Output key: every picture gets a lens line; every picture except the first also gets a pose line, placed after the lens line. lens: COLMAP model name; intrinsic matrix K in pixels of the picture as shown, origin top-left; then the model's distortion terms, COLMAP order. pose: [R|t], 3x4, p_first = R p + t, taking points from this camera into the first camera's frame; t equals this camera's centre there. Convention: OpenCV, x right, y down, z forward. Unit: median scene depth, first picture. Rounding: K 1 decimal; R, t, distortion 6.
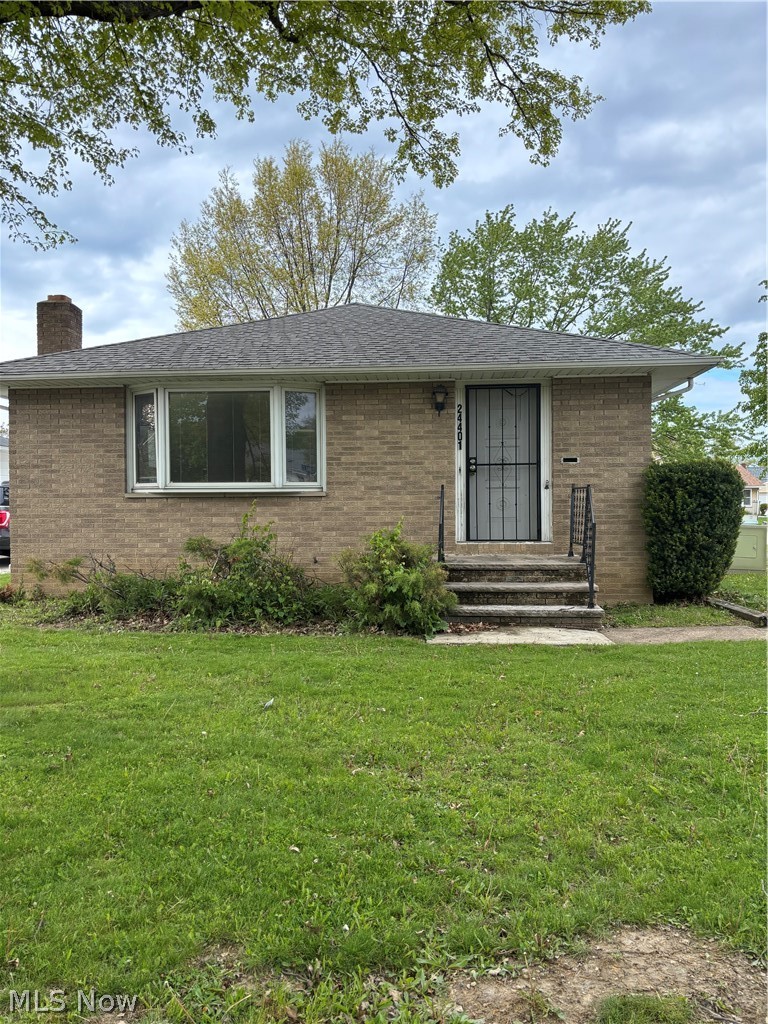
lens RADIAL K [[778.1, 0, 384.7], [0, 778.1, 509.0], [0, 0, 1]] dist [0.048766, -0.038185]
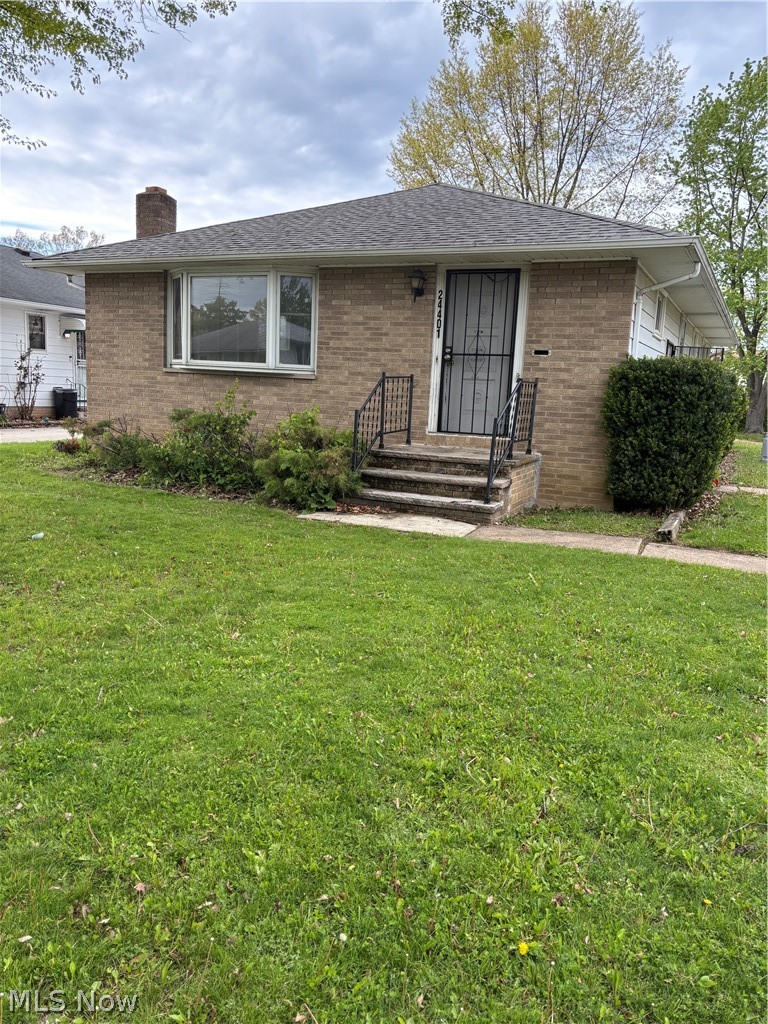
lens RADIAL K [[778.1, 0, 387.6], [0, 778.1, 513.6], [0, 0, 1]] dist [0.048766, -0.038185]
pose [[0.933130, 0.108217, -0.342867, 0.403754], [-0.058864, 0.986743, 0.151237, -0.002328], [0.354688, -0.120941, 0.927130, 0.033013]]
